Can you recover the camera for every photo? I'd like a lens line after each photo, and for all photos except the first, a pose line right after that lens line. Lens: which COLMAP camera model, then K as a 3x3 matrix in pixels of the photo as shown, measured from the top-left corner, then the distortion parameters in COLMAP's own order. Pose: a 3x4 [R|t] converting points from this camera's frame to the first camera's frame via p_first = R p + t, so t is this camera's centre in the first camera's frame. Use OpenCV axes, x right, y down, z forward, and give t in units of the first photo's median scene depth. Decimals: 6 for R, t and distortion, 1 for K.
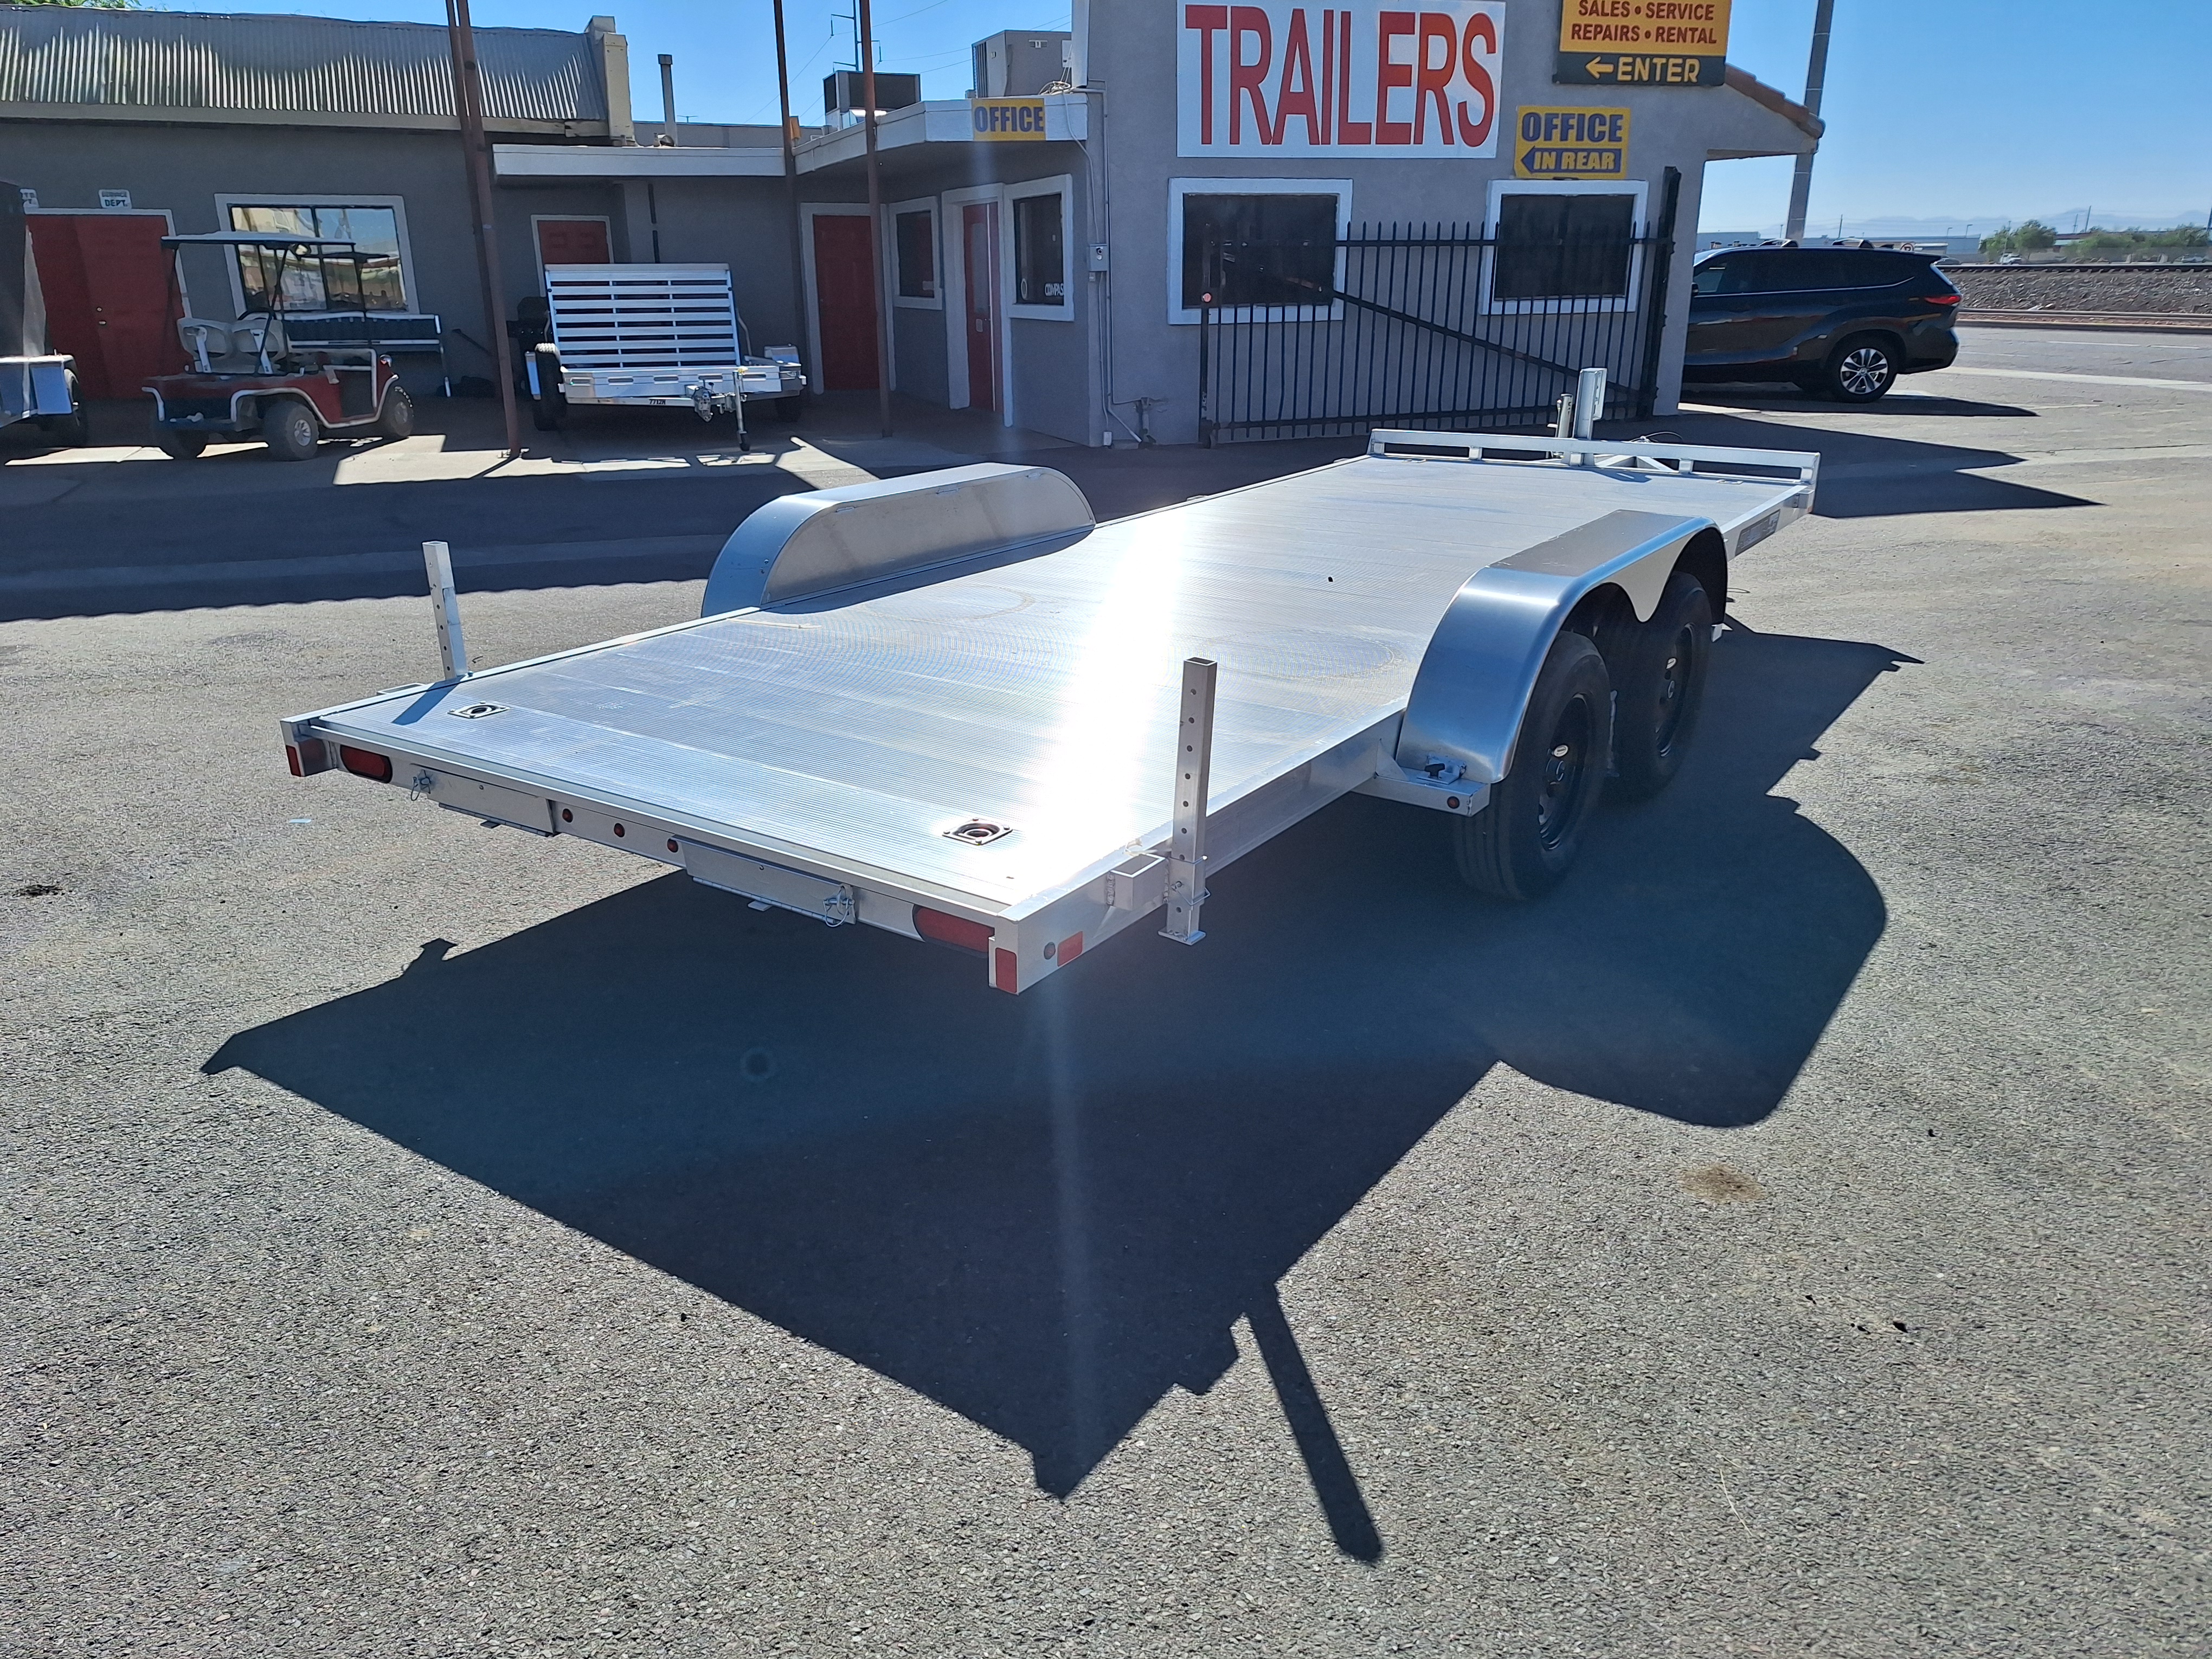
lens RADIAL K [[1499.9, 0, 1106.0], [0, 1499.9, 829.5], [0, 0, 1]] dist [0.051133, -0.057574]
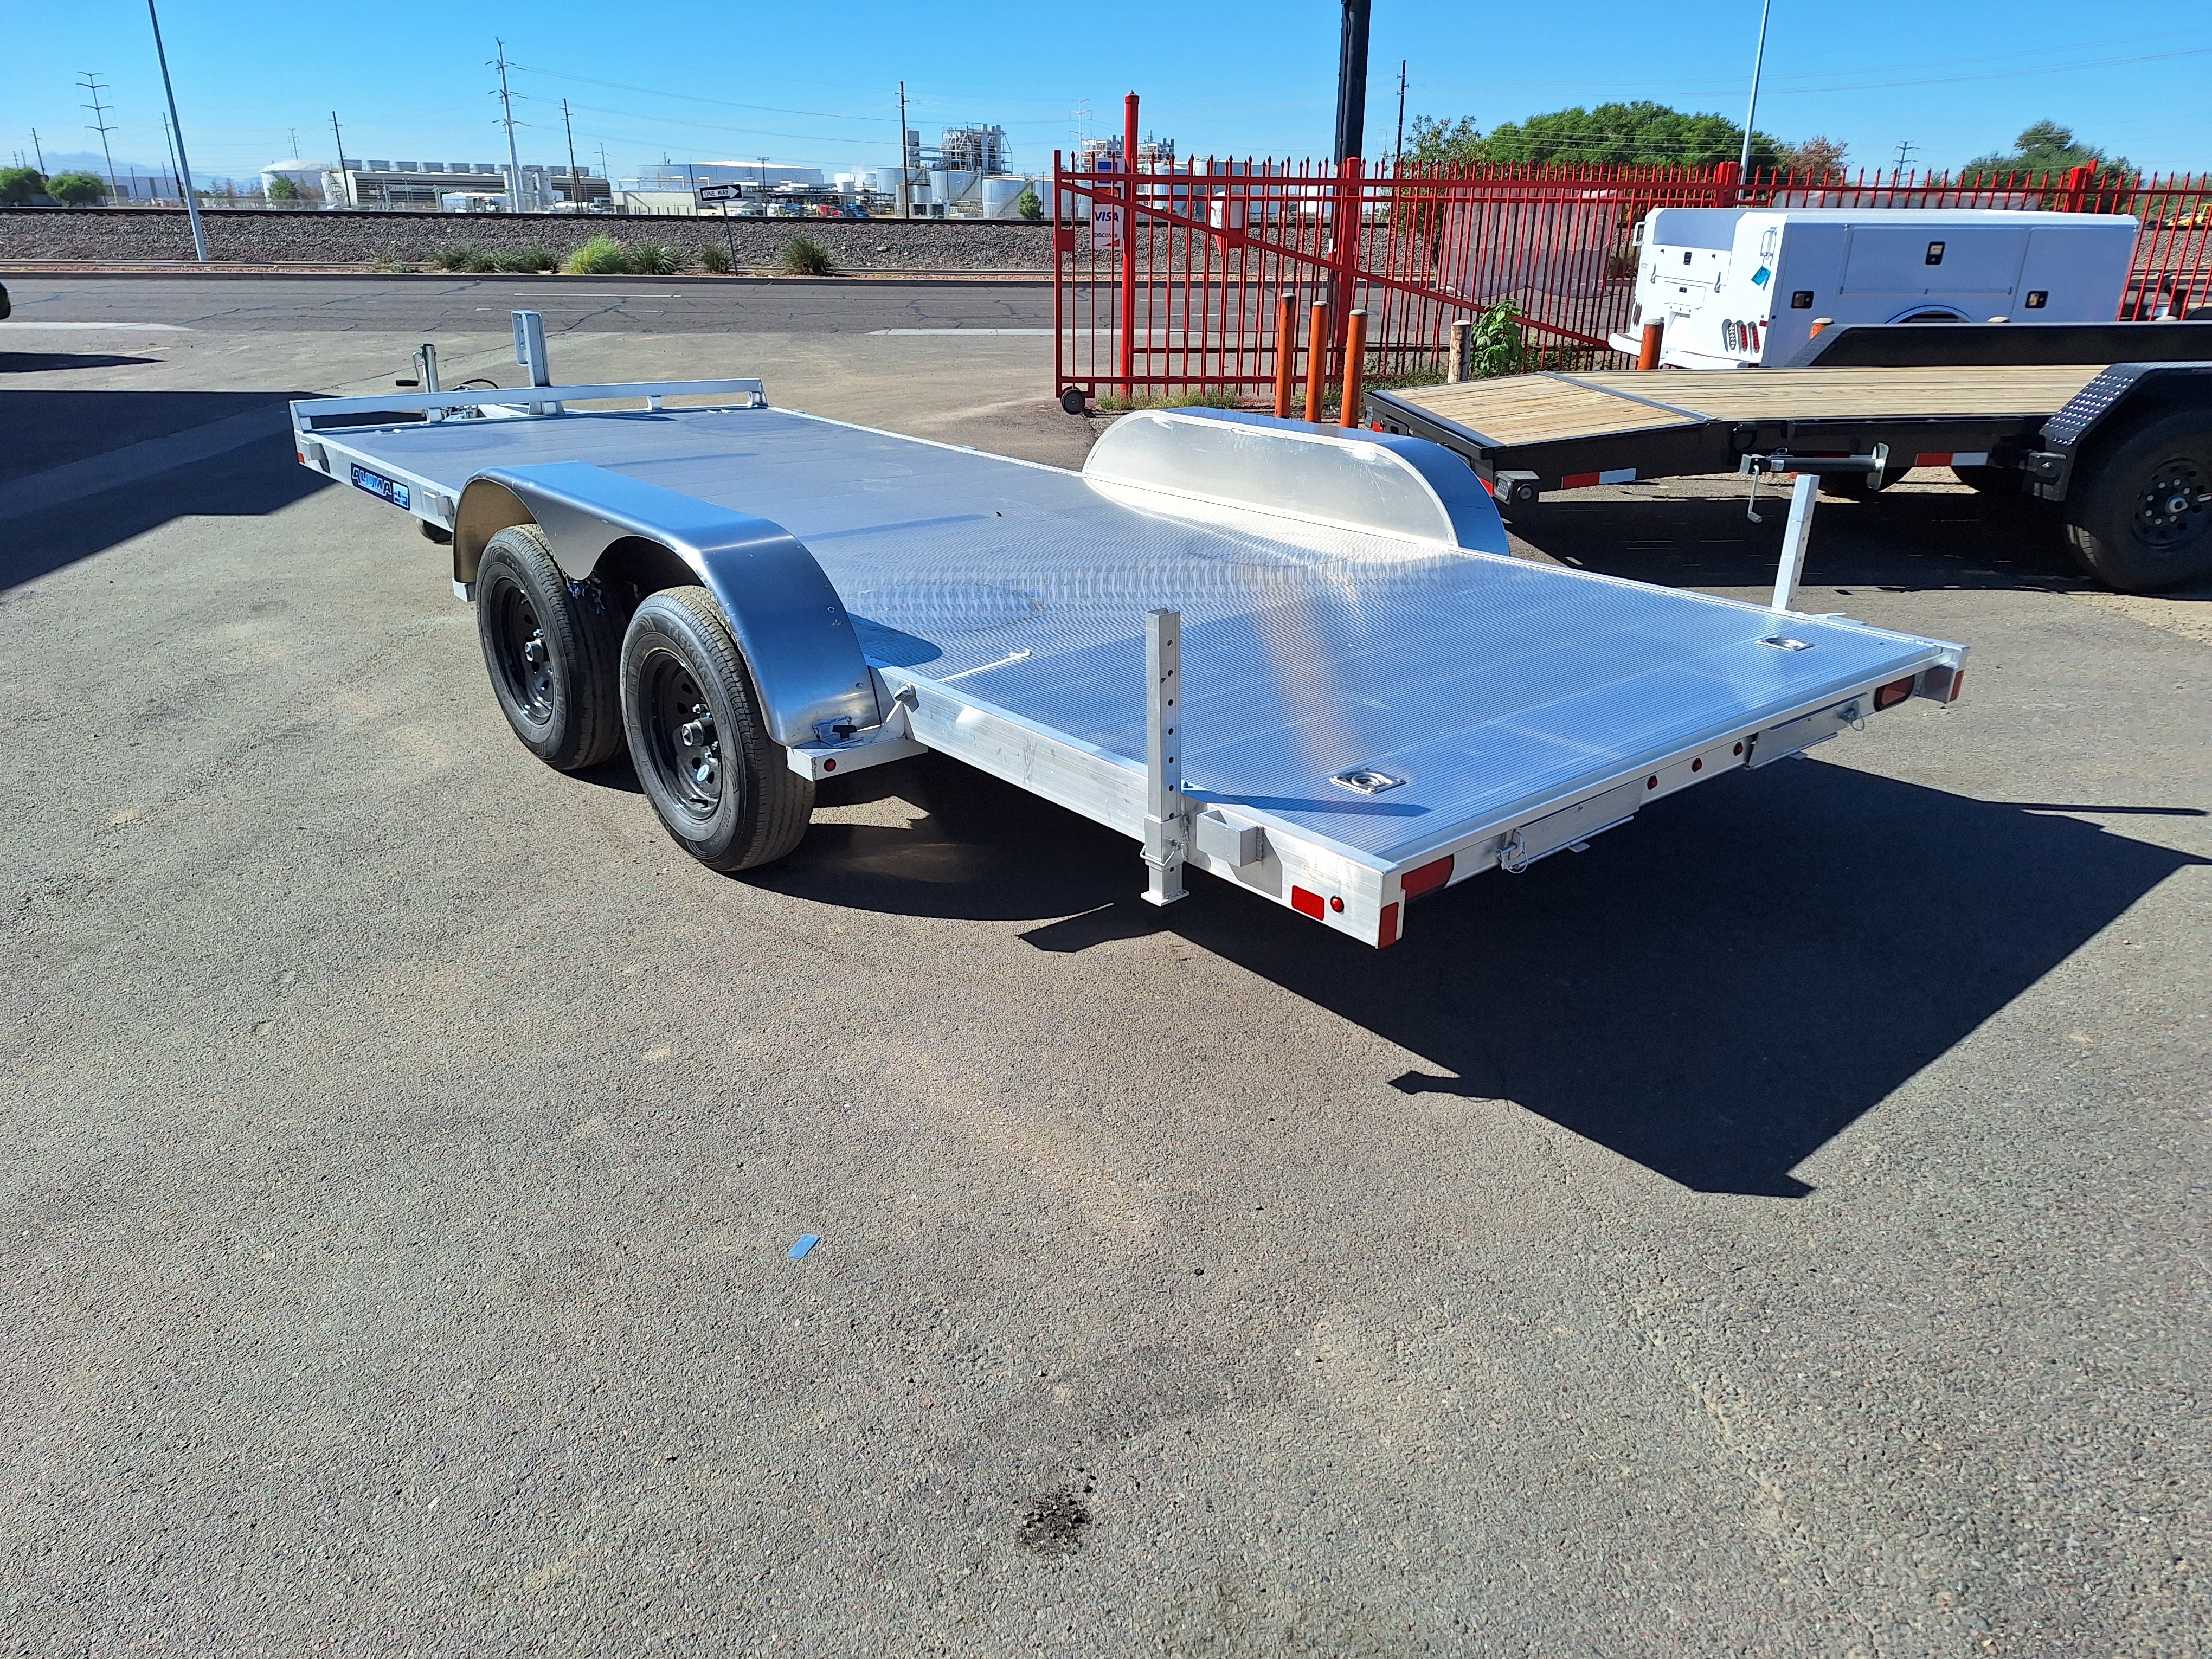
lens RADIAL K [[1499.9, 0, 1106.0], [0, 1499.9, 829.5], [0, 0, 1]] dist [0.051133, -0.057574]
pose [[0.270831, -0.349622, 0.896892, -1.123839], [0.323269, 0.910638, 0.257364, -0.289808], [-0.906724, 0.220235, 0.359651, 0.831495]]
